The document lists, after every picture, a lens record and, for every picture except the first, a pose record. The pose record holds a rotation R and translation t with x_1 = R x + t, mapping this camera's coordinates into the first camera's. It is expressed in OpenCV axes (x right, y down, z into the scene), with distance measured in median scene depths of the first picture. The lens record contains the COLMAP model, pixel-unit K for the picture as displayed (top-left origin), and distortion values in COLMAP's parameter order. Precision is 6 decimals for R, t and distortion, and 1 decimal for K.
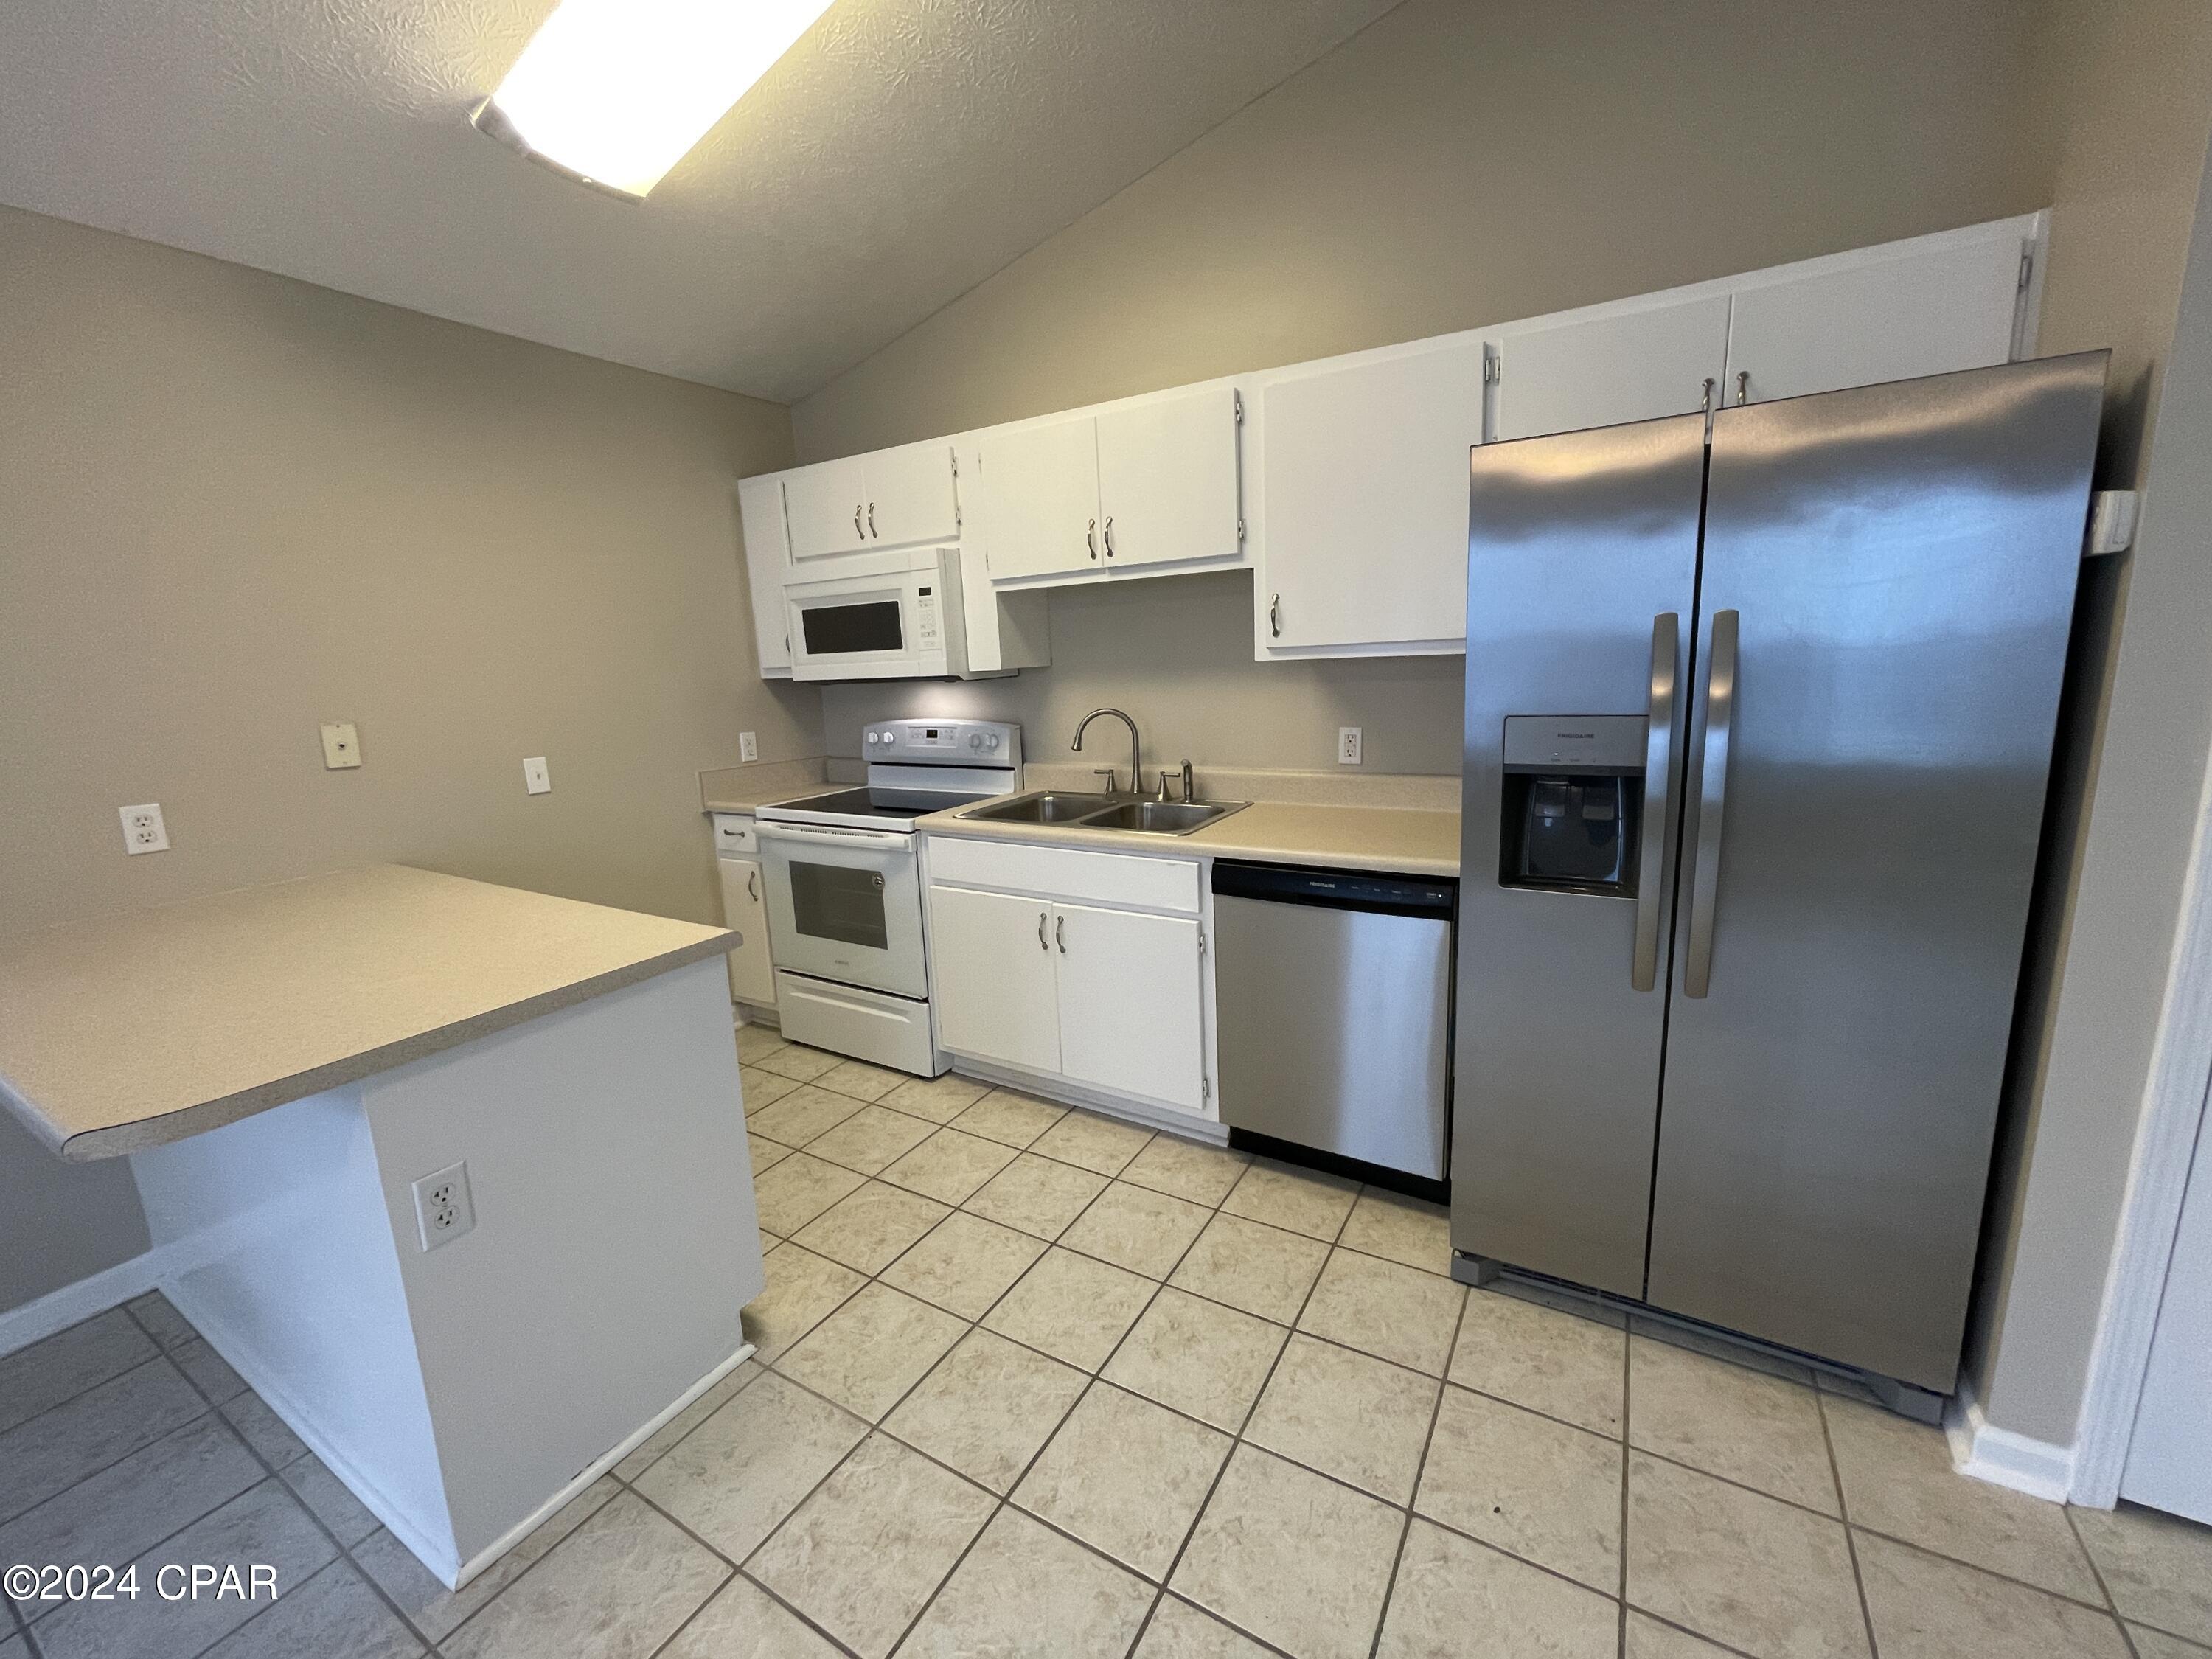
lens RADIAL K [[895.1, 0, 1105.7], [0, 895.1, 824.5], [0, 0, 1]] dist [-0.002227, 0.000488]
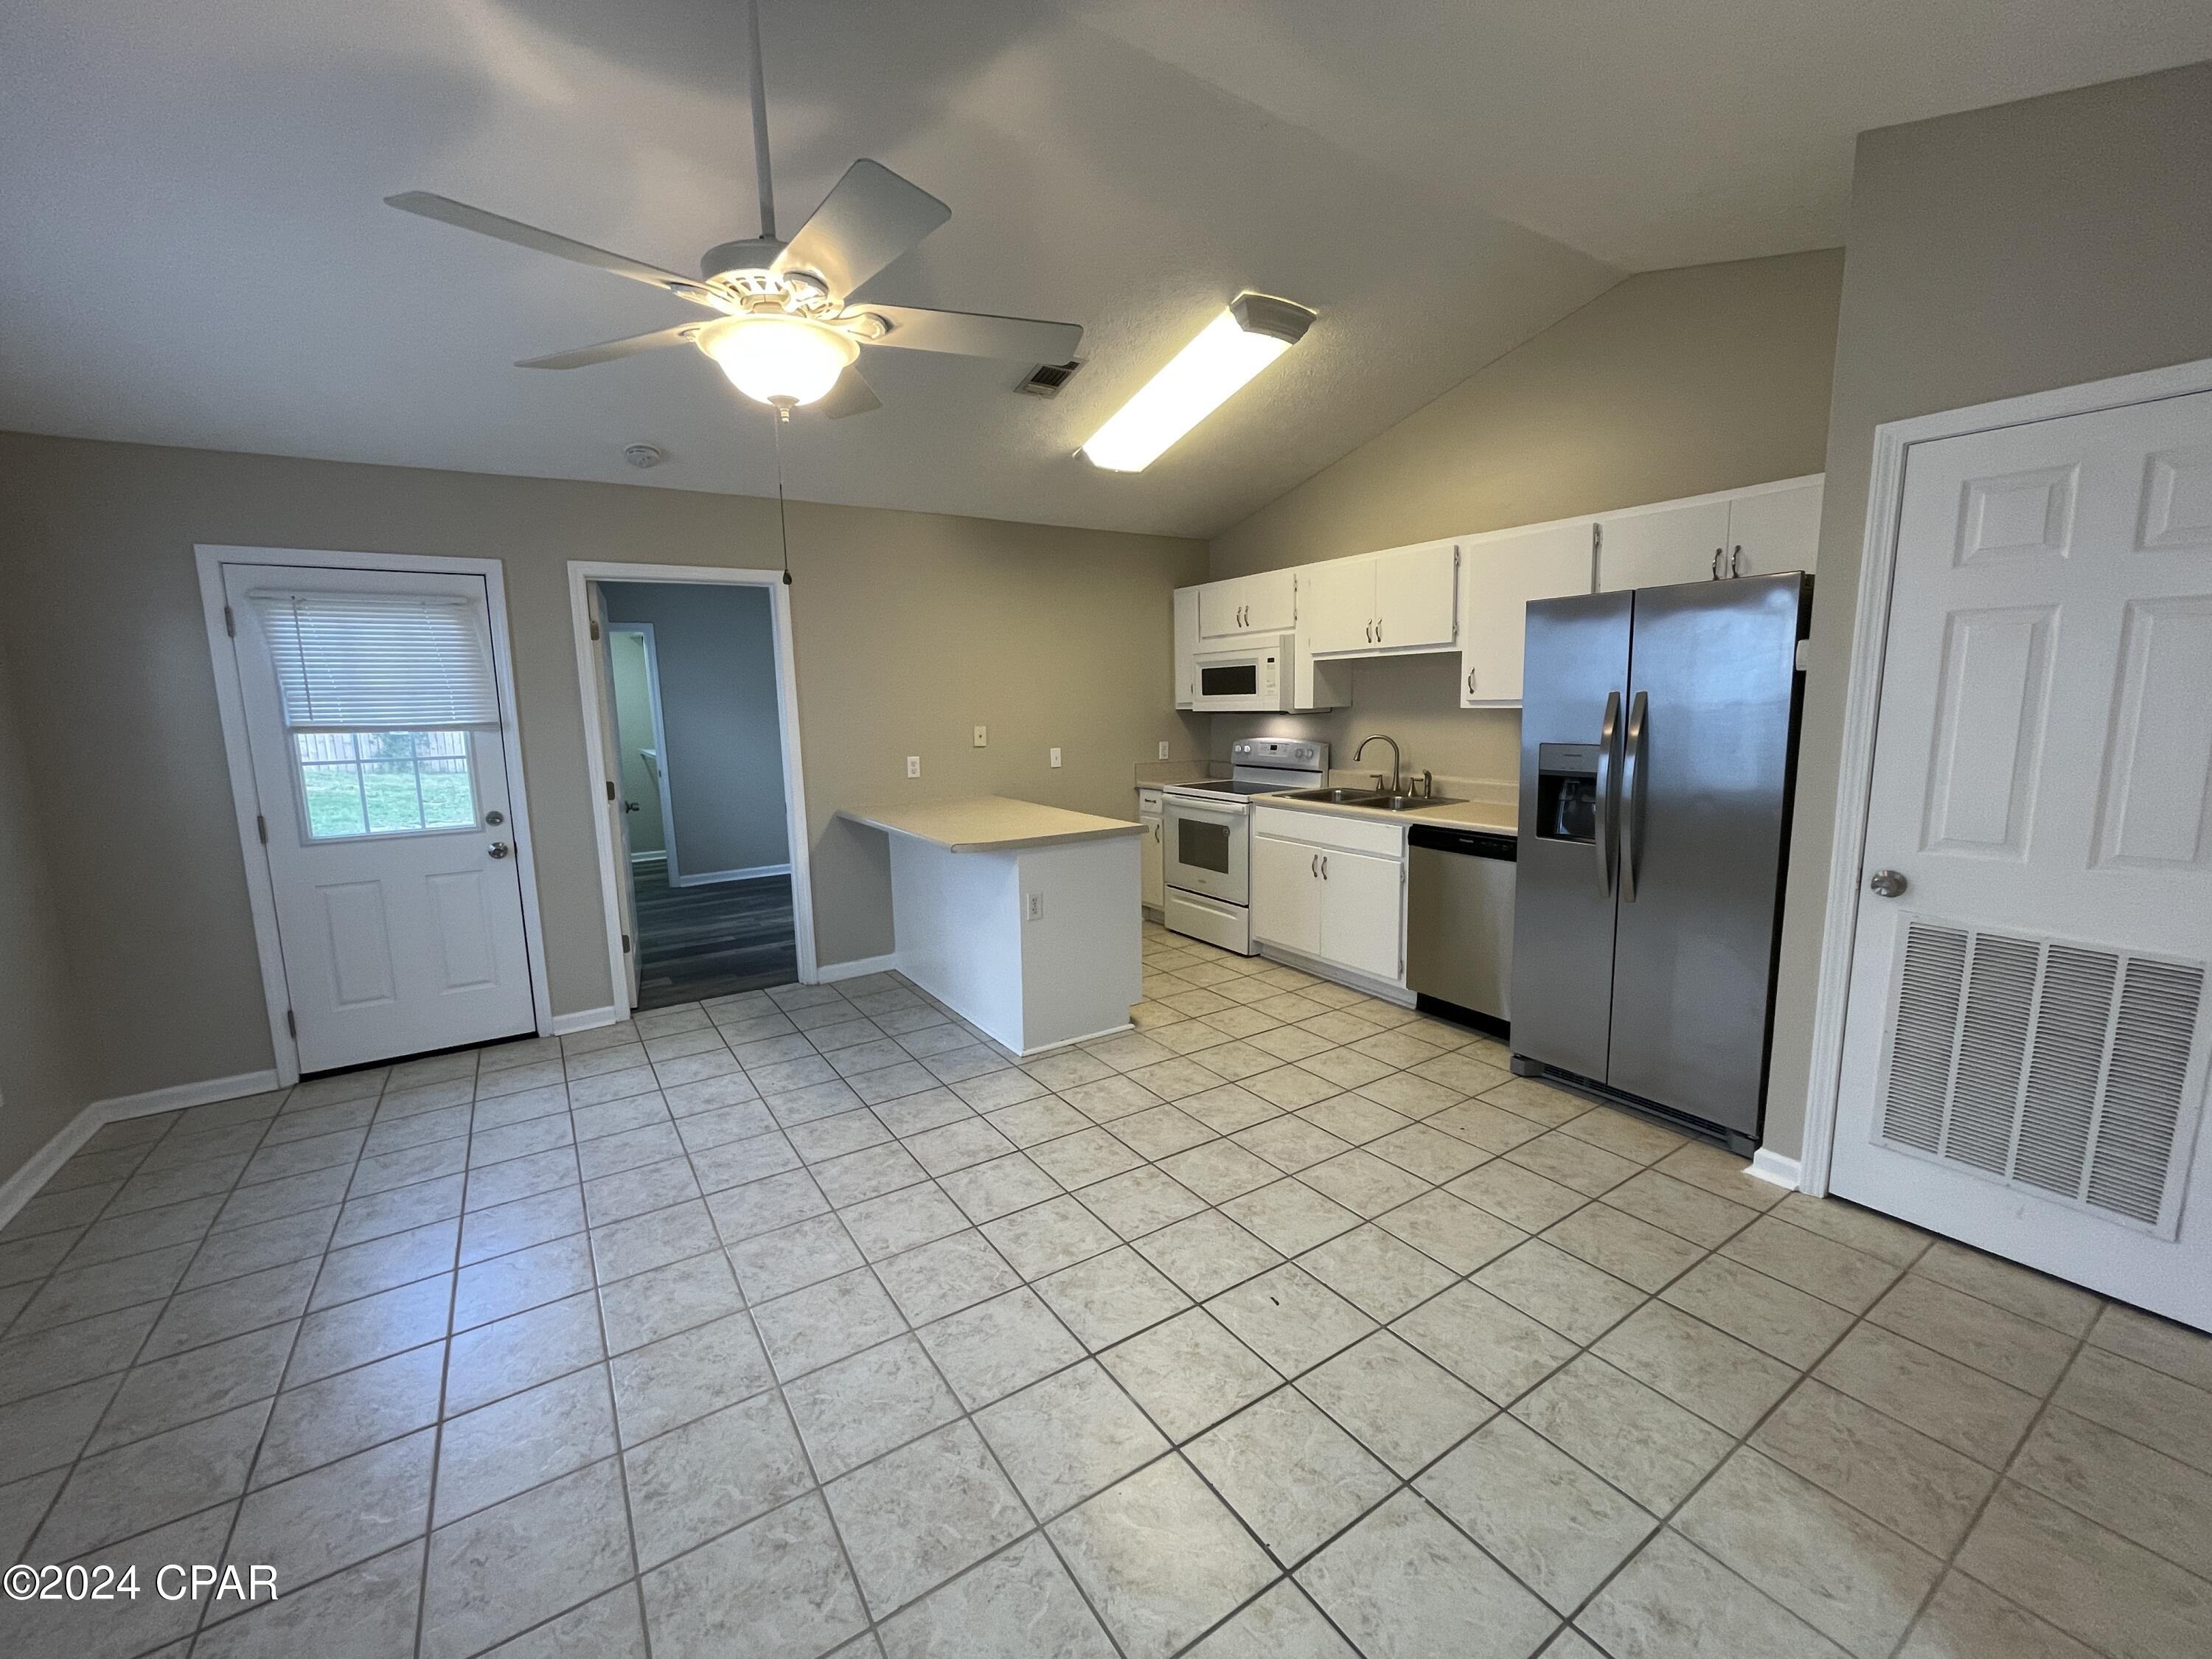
lens RADIAL K [[895.1, 0, 1097.3], [0, 895.1, 827.9], [0, 0, 1]] dist [-0.002227, 0.000488]
pose [[0.894288, 0.088389, -0.438675, 0.322804], [-0.101368, 0.994830, -0.006201, 0.111575], [0.435859, 0.050013, 0.898624, -0.748431]]
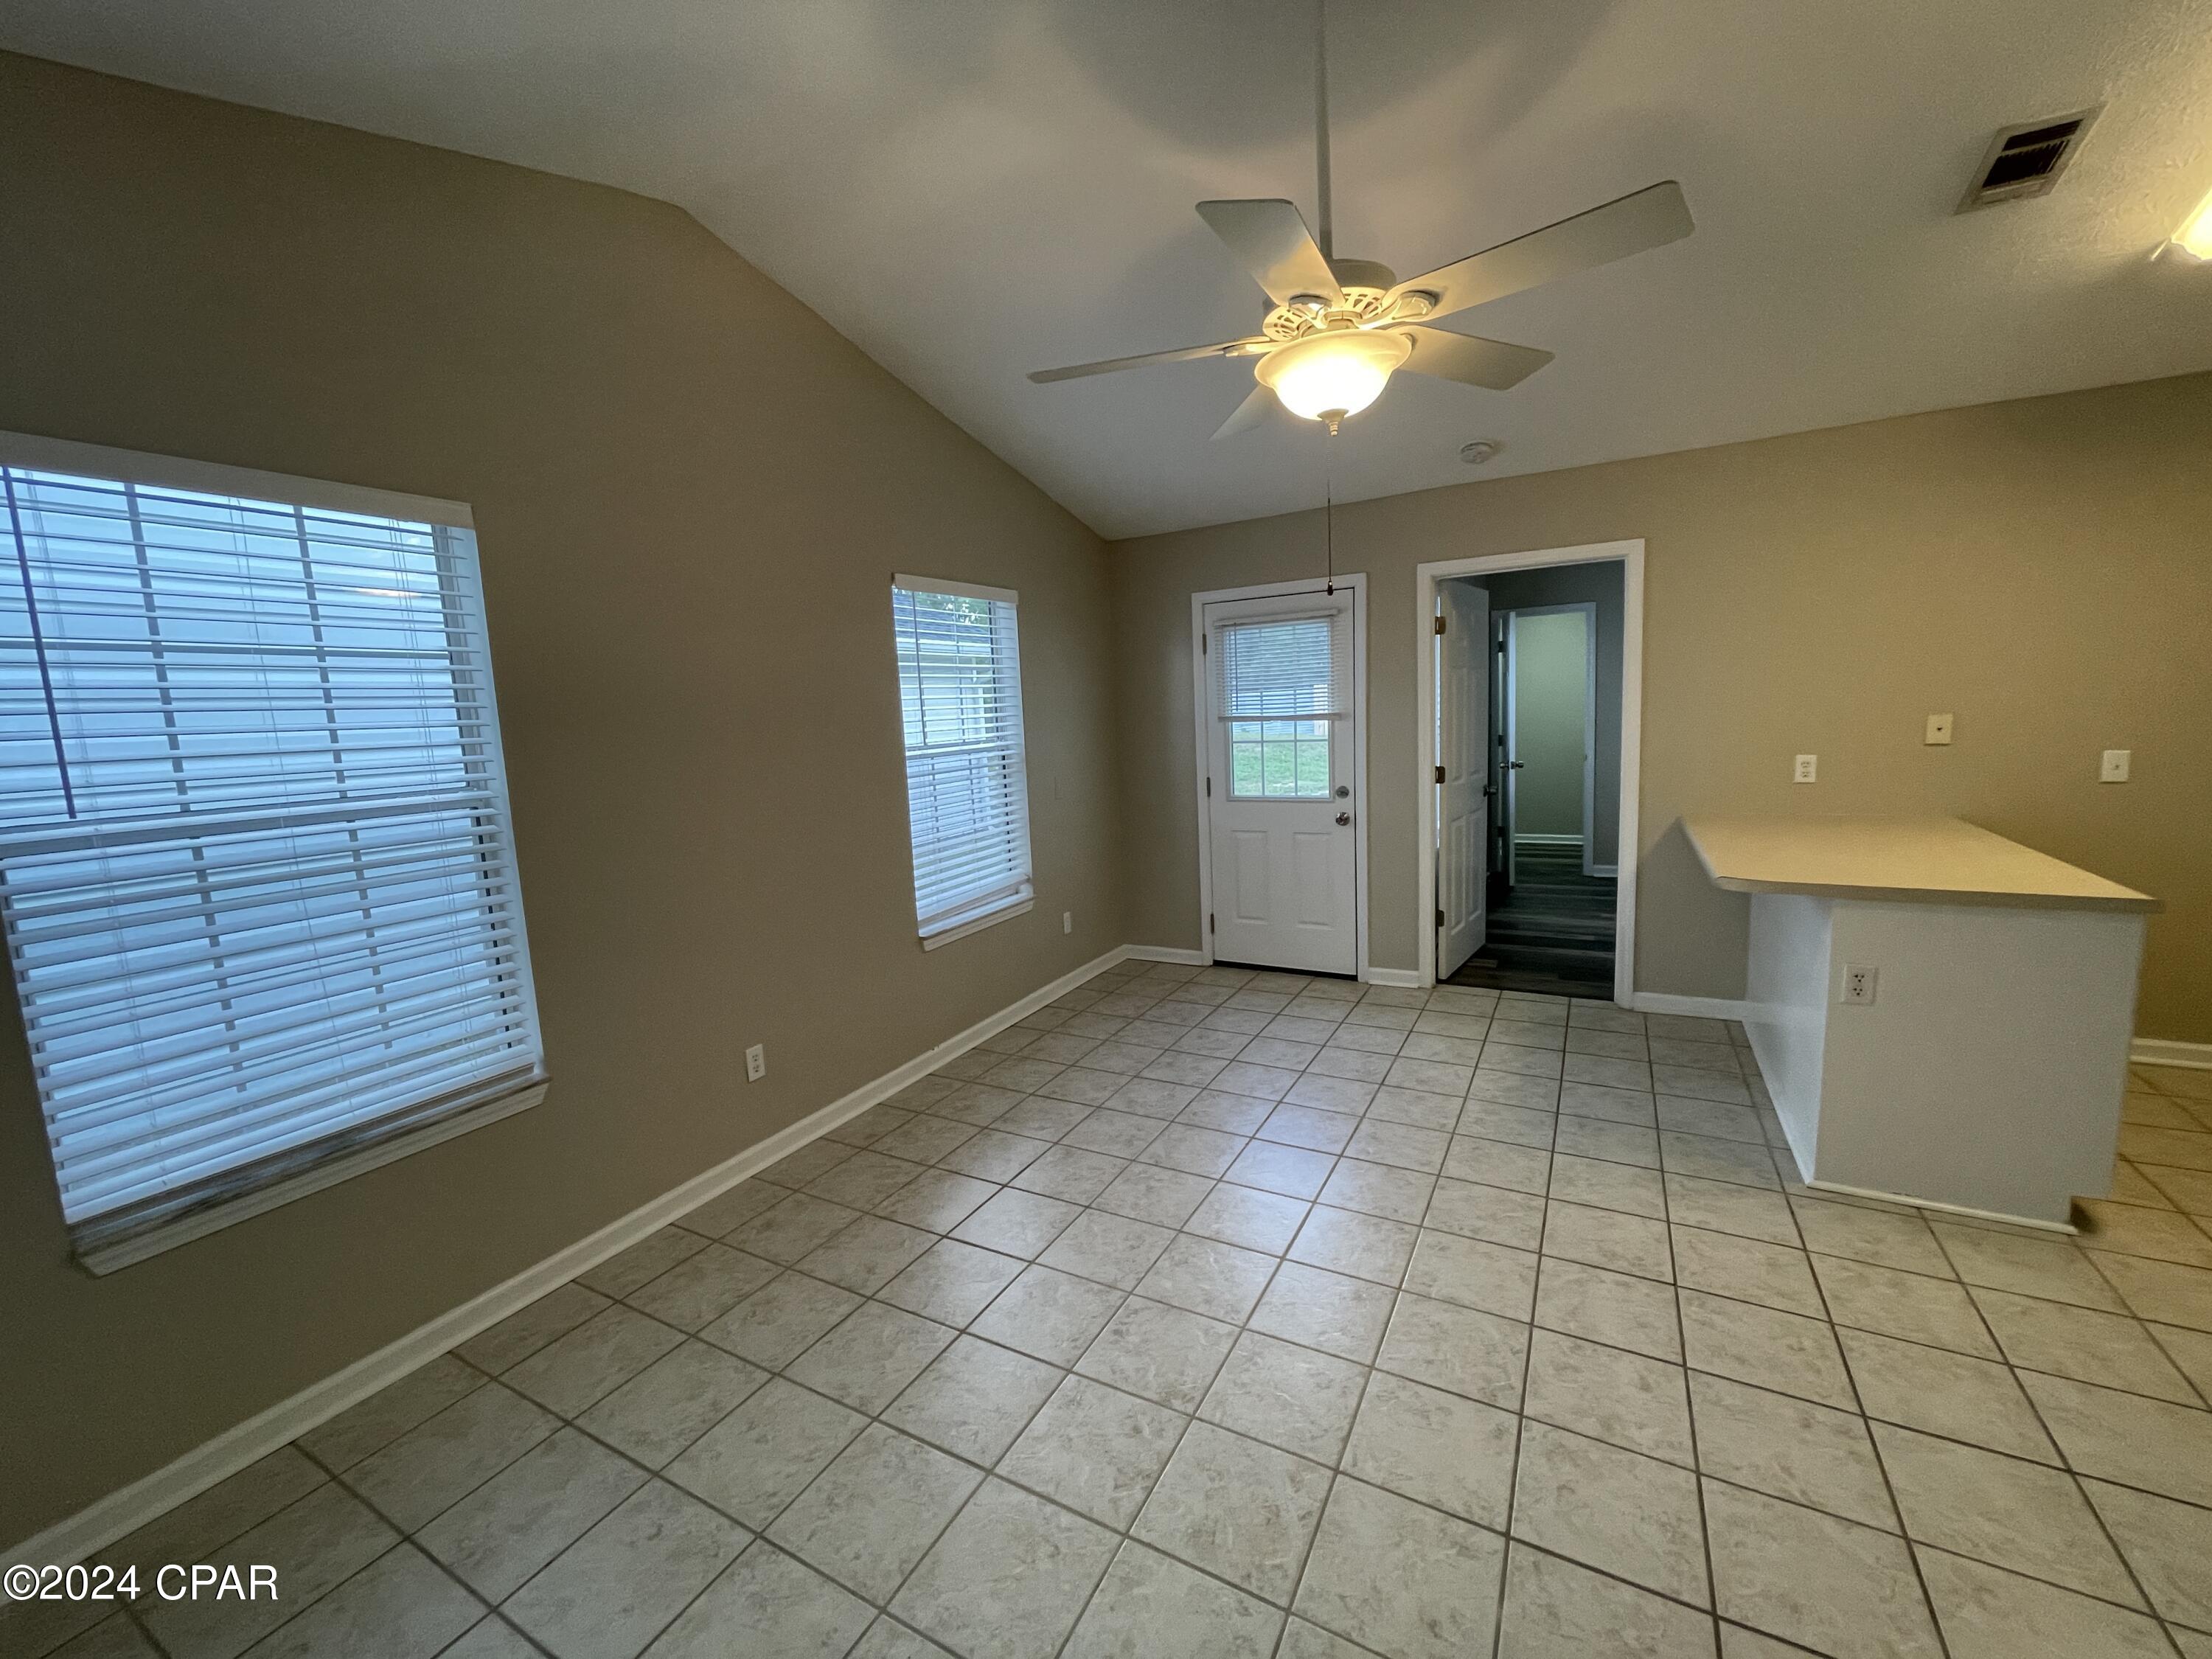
lens RADIAL K [[895.1, 0, 1100.9], [0, 895.1, 824.4], [0, 0, 1]] dist [-0.002227, 0.000488]
pose [[0.025783, 0.171308, -0.984880, 0.547912], [-0.144417, 0.975511, 0.165898, 0.017418], [0.989181, 0.137956, 0.049892, -0.378905]]
